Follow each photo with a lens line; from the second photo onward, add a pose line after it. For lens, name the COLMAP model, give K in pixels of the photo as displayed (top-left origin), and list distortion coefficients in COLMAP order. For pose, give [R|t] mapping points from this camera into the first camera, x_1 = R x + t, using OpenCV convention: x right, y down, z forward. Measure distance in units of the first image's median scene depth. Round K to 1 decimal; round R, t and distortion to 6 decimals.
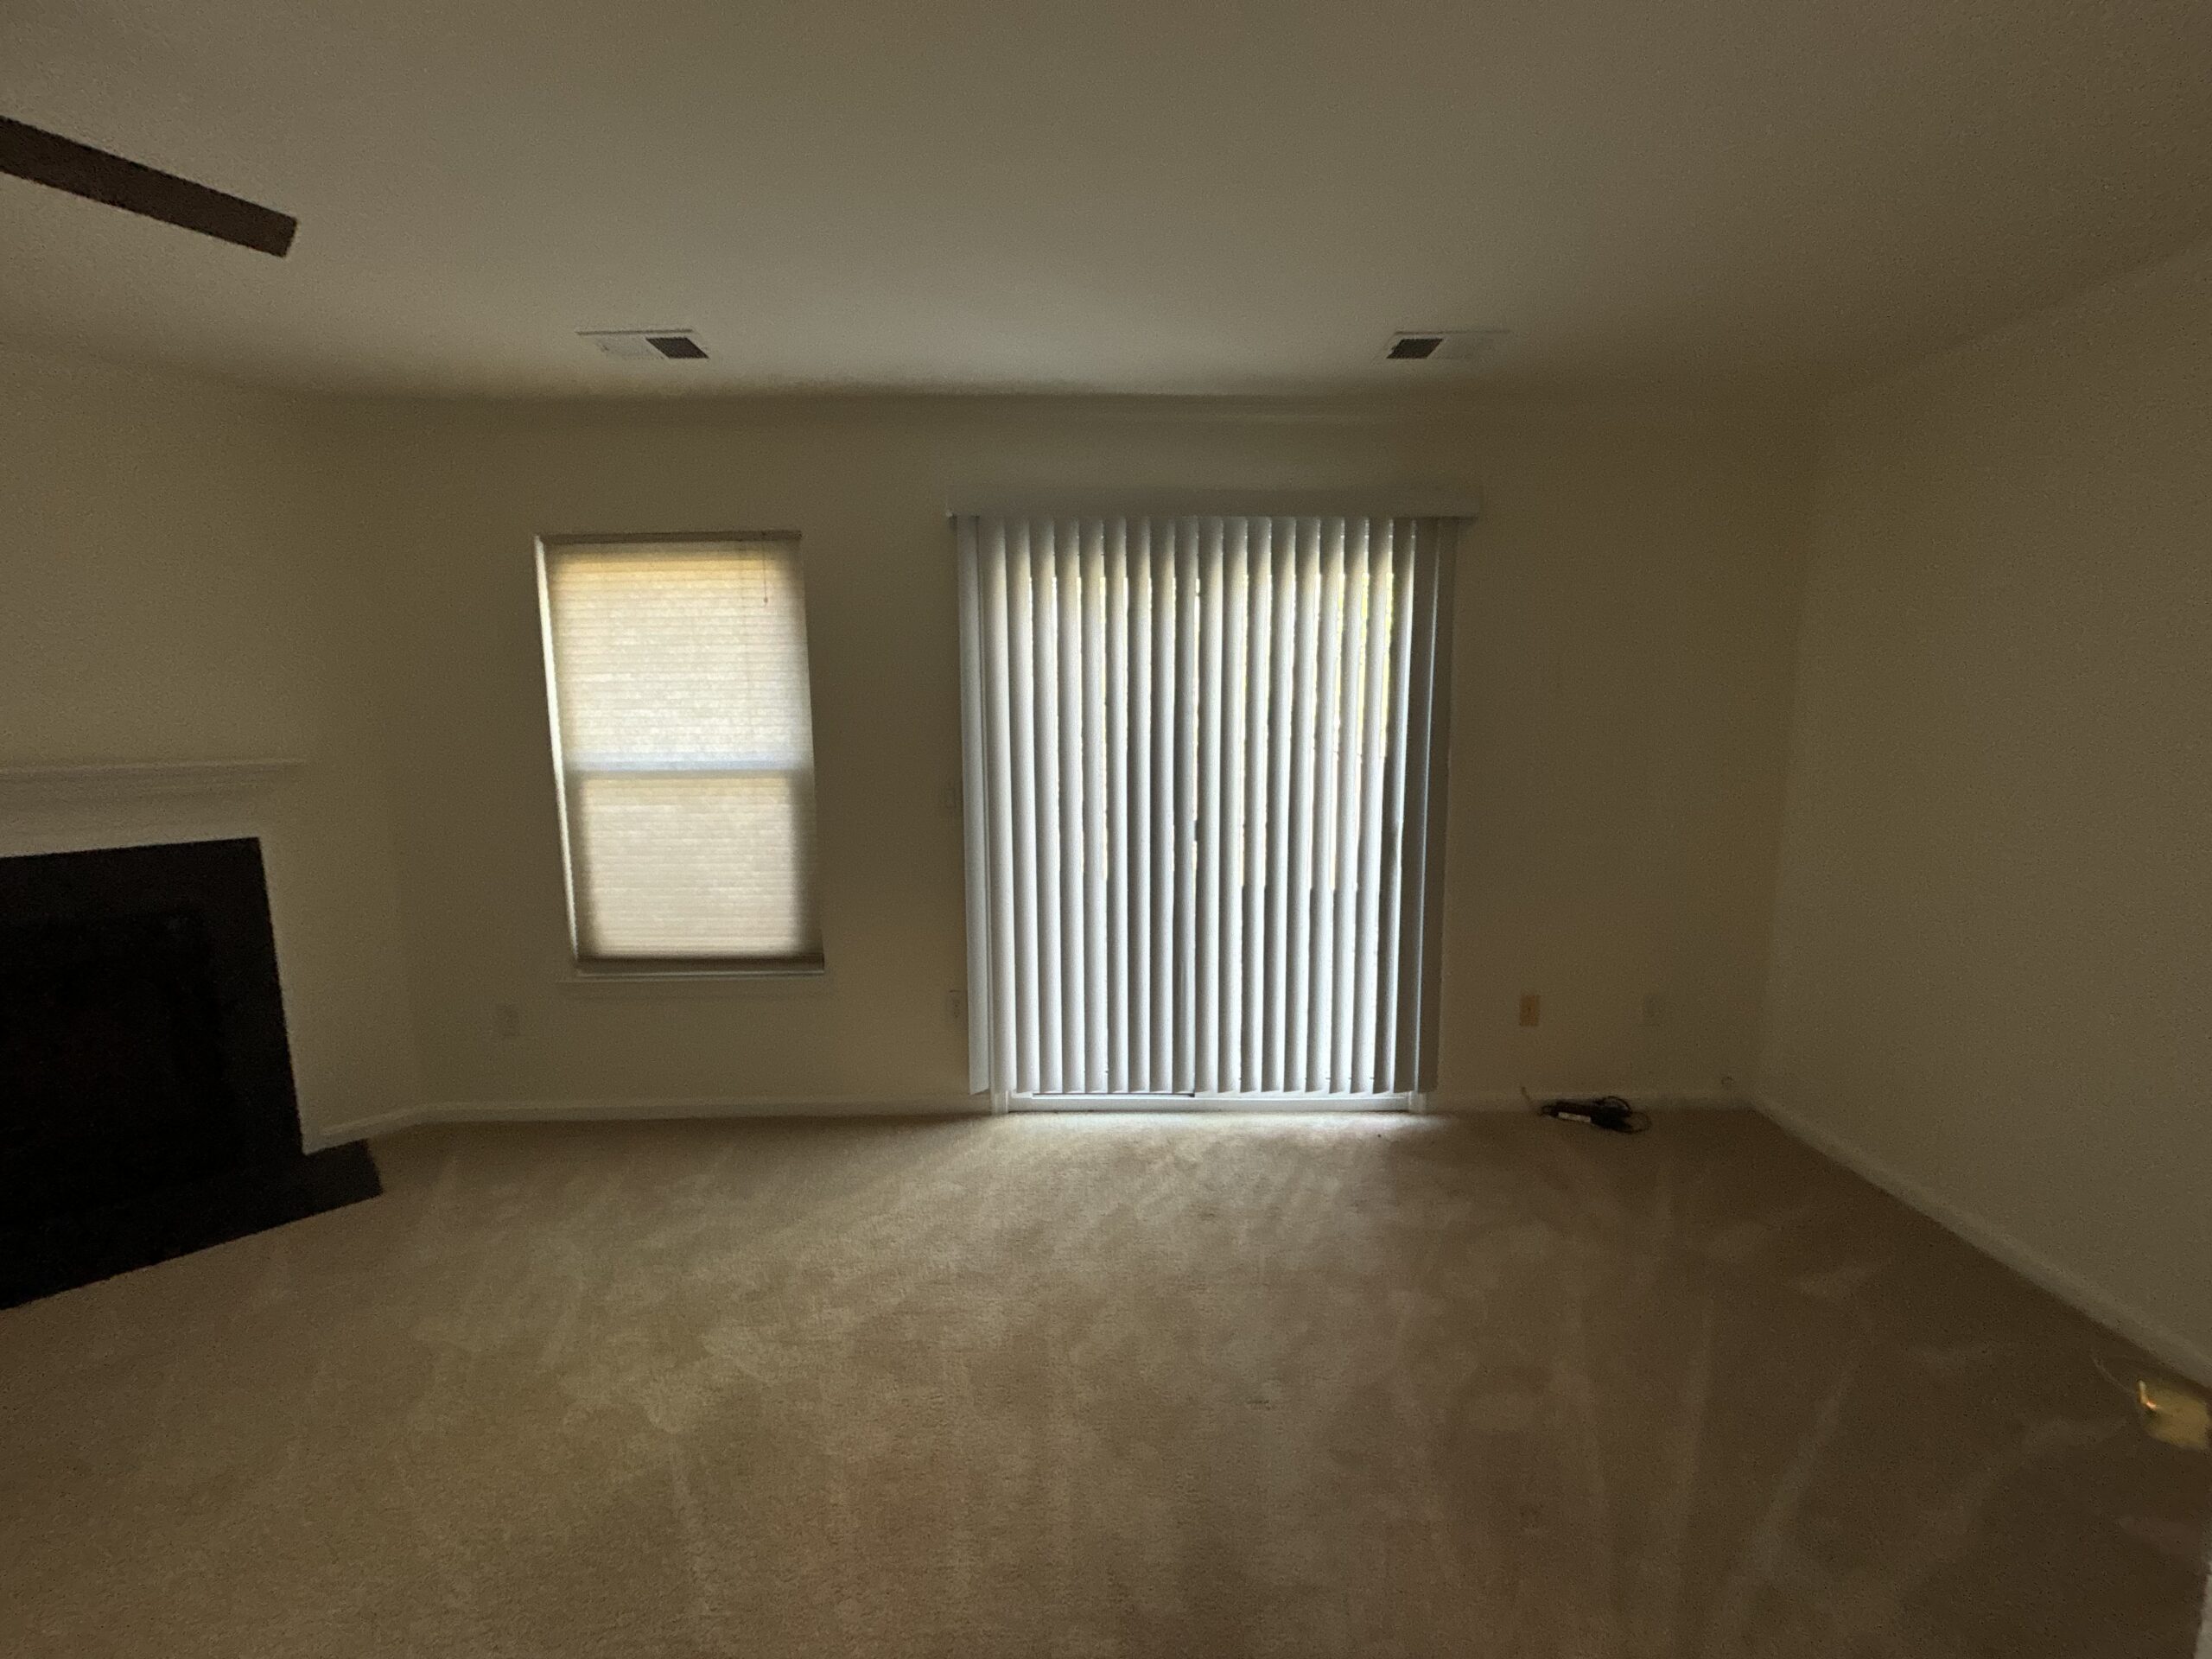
lens RADIAL K [[878.1, 0, 1106.0], [0, 878.1, 829.5], [0, 0, 1]] dist [0.005095, -0.000147]
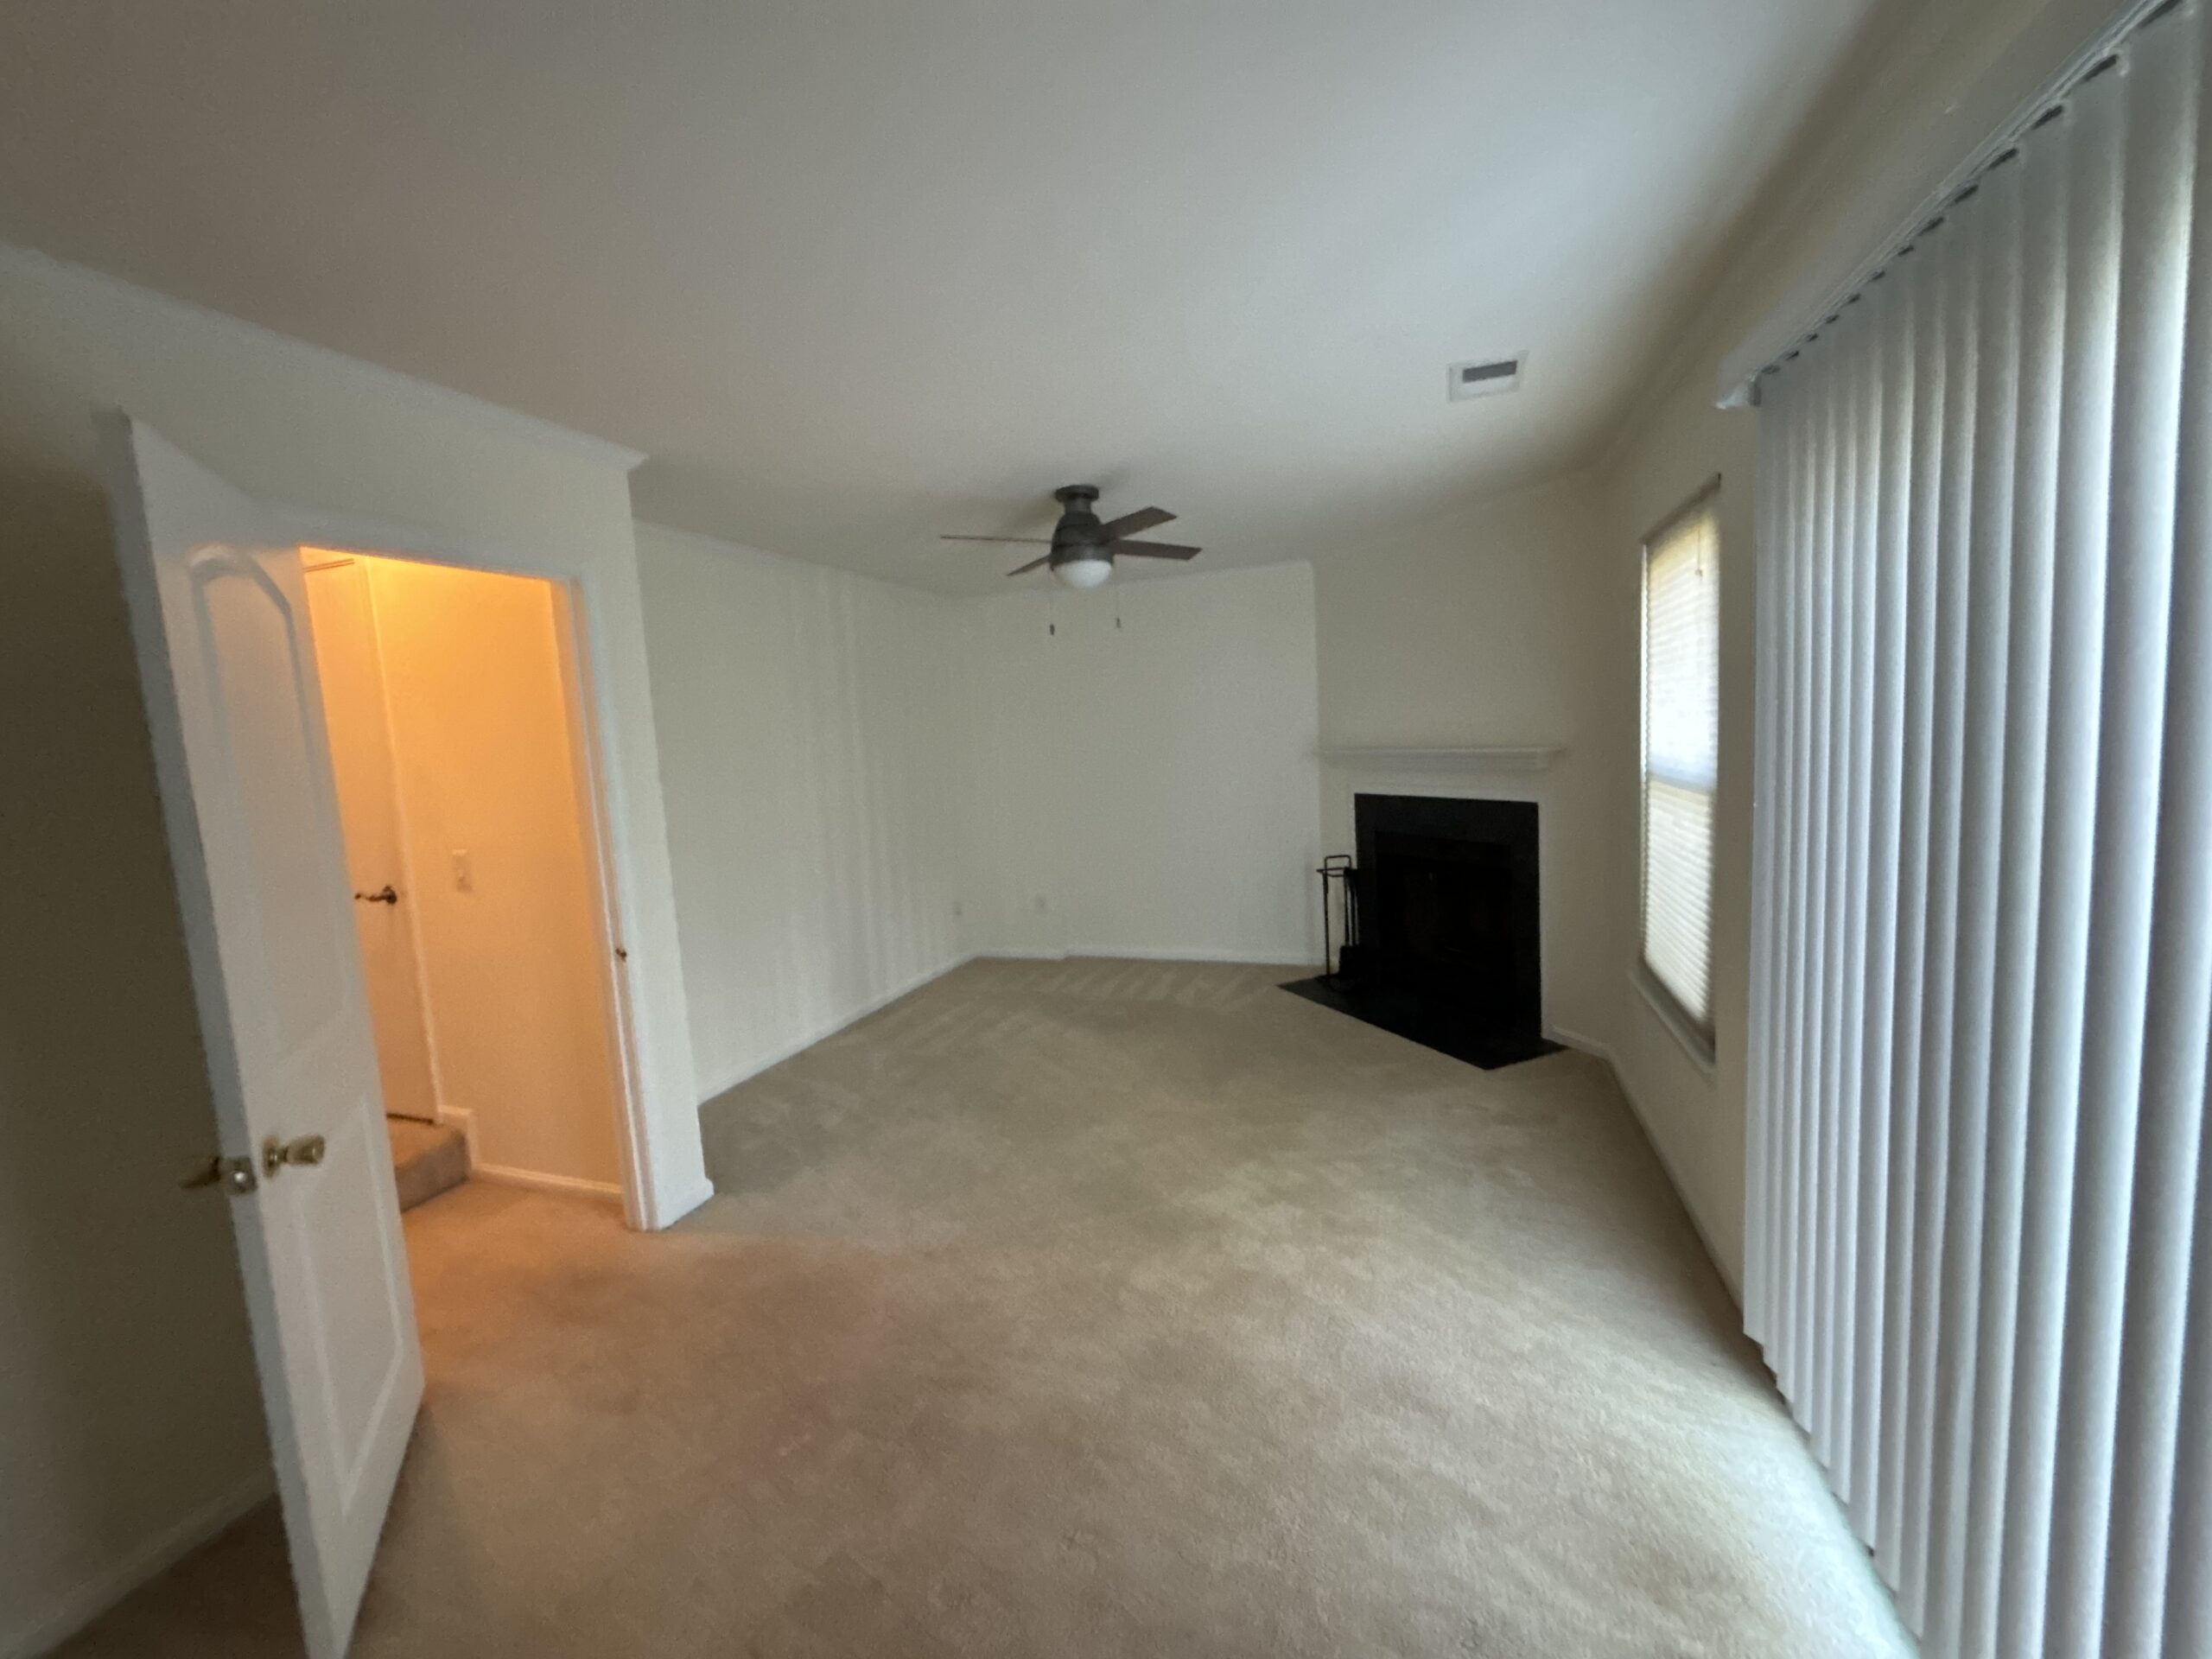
lens RADIAL K [[878.1, 0, 1106.0], [0, 878.1, 829.5], [0, 0, 1]] dist [0.005095, -0.000147]
pose [[-0.325428, 0.128368, -0.936813, 0.706034], [-0.076129, 0.983969, 0.161275, -0.151208], [0.942497, 0.123802, -0.310438, 0.965423]]
